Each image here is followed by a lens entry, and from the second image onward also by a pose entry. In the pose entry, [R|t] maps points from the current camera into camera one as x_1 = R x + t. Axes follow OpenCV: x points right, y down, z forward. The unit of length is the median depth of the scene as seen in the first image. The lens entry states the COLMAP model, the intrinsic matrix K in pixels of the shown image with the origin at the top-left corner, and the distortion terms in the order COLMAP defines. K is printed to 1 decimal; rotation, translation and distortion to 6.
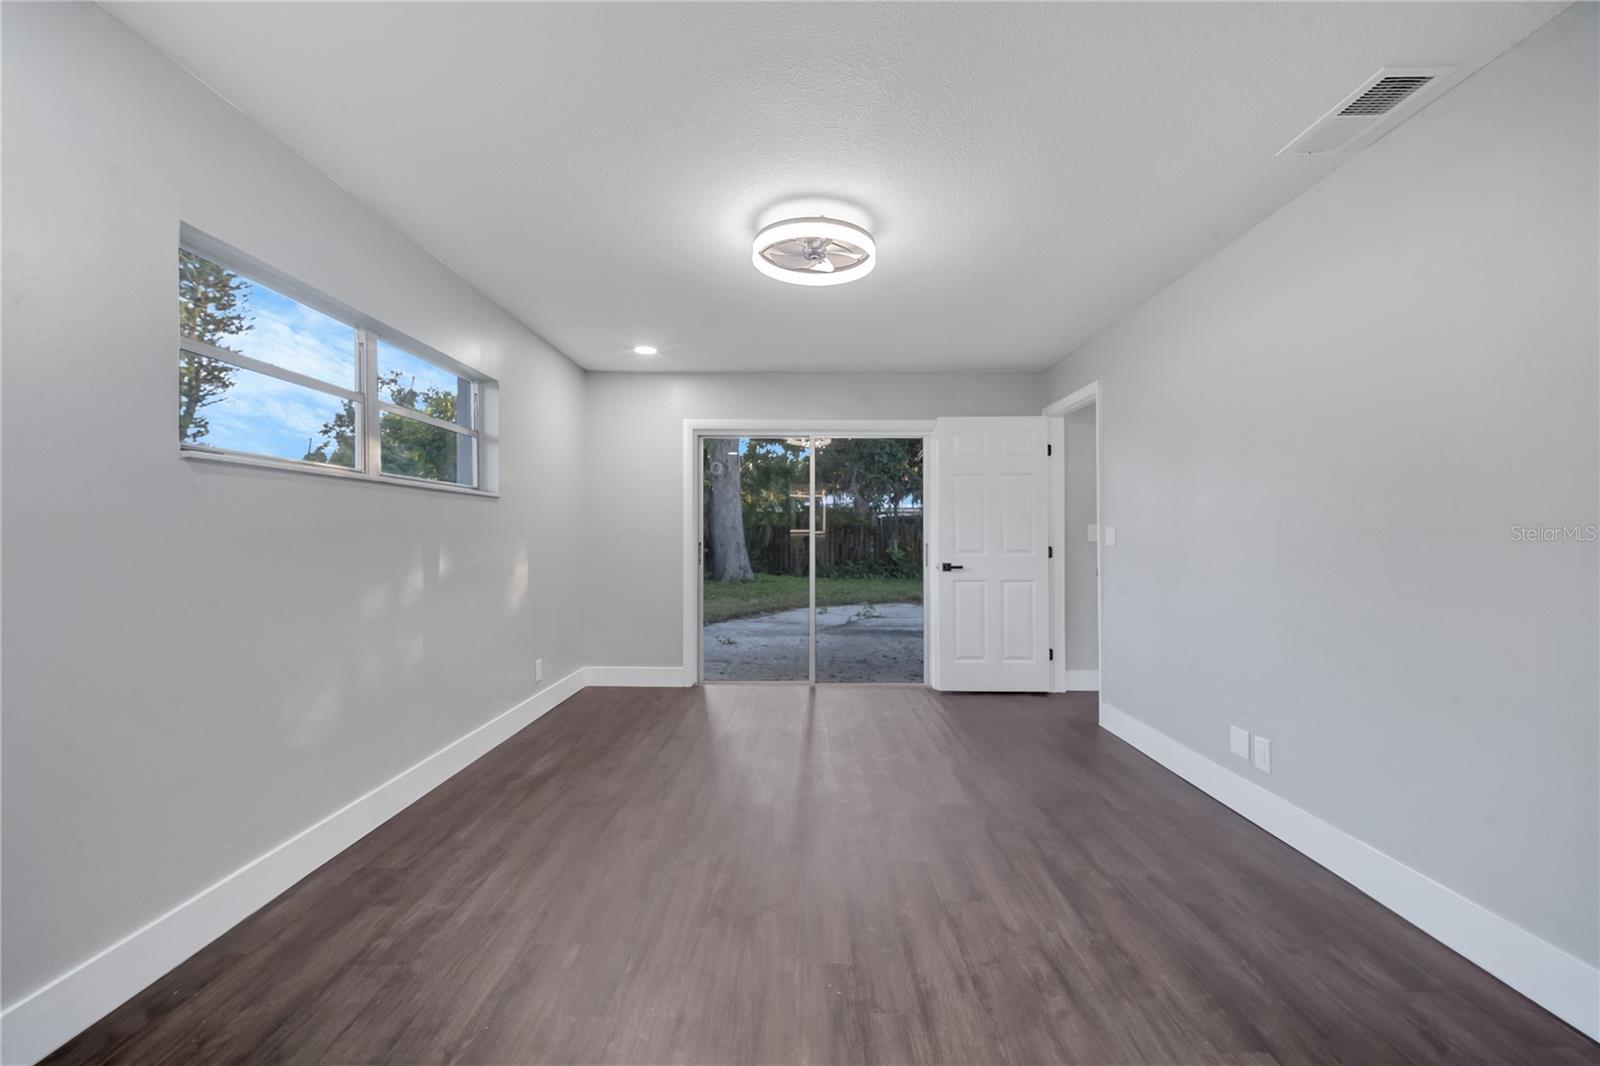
lens RADIAL K [[655.6, 0, 796.1], [0, 655.6, 538.3], [0, 0, 1]] dist [0.003594, -0.000062]
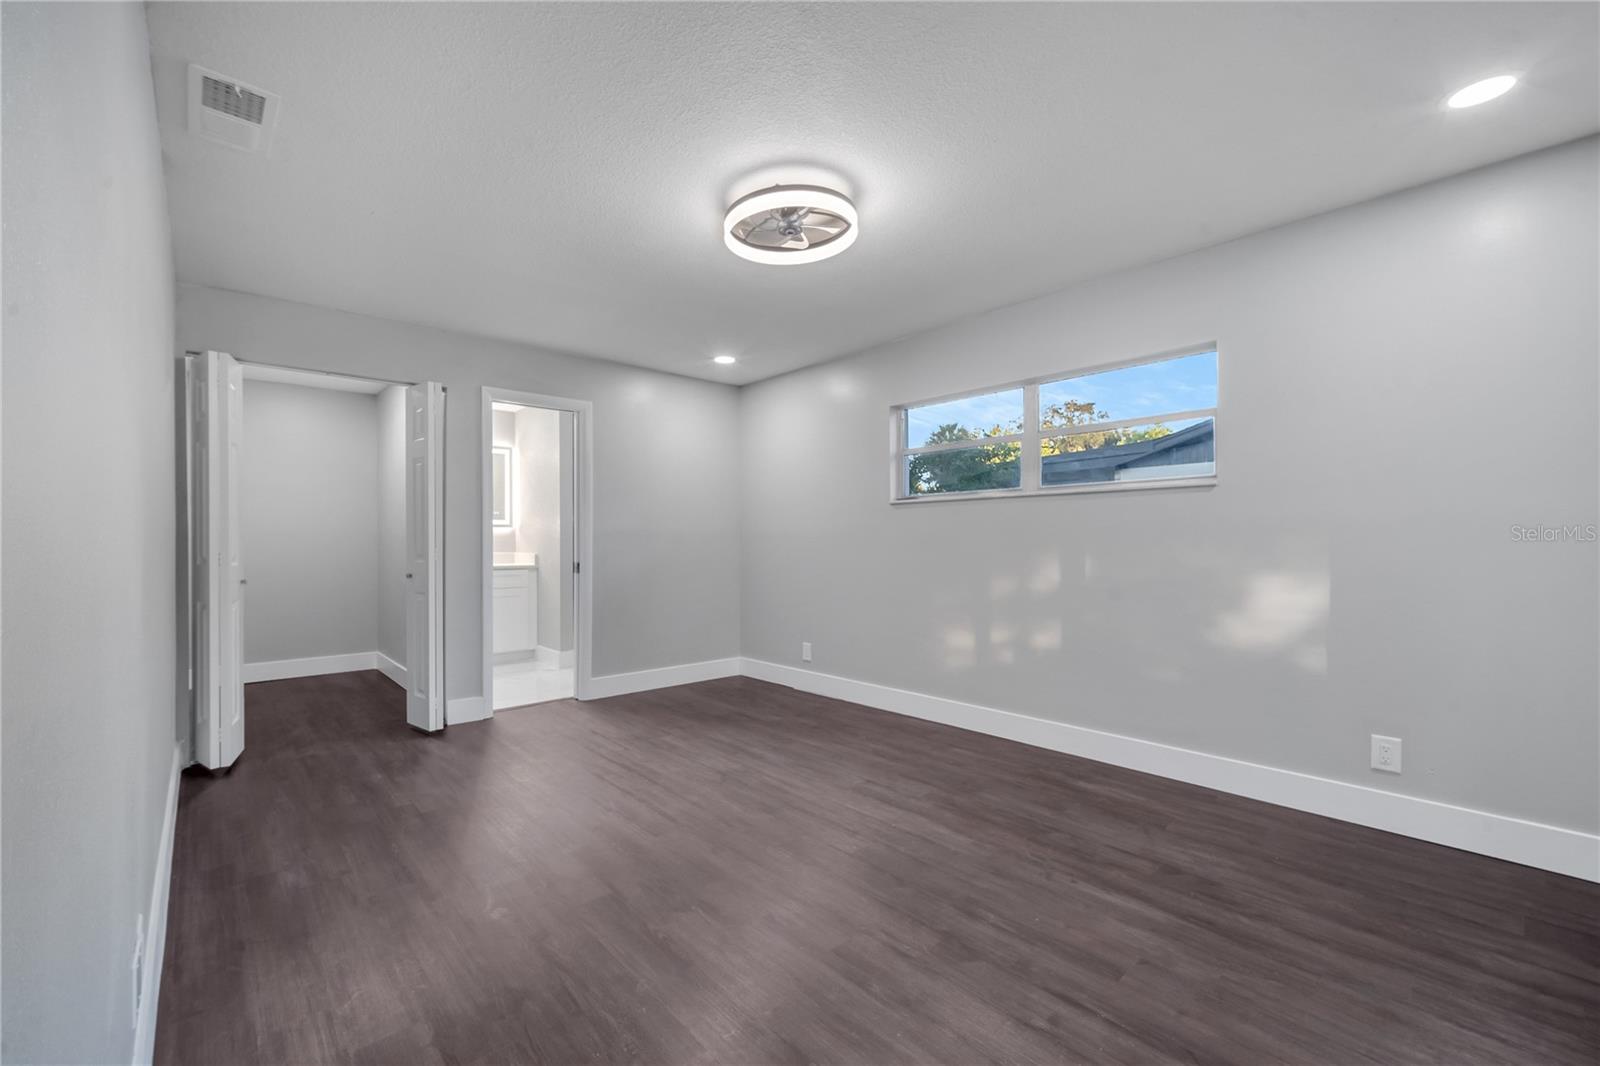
lens RADIAL K [[655.6, 0, 796.1], [0, 655.6, 538.3], [0, 0, 1]] dist [0.003594, -0.000062]
pose [[-0.735592, -0.004763, -0.677408, 0.704202], [0.003994, 0.999927, -0.011368, 0.011118], [0.677413, -0.011068, -0.735520, 1.809540]]
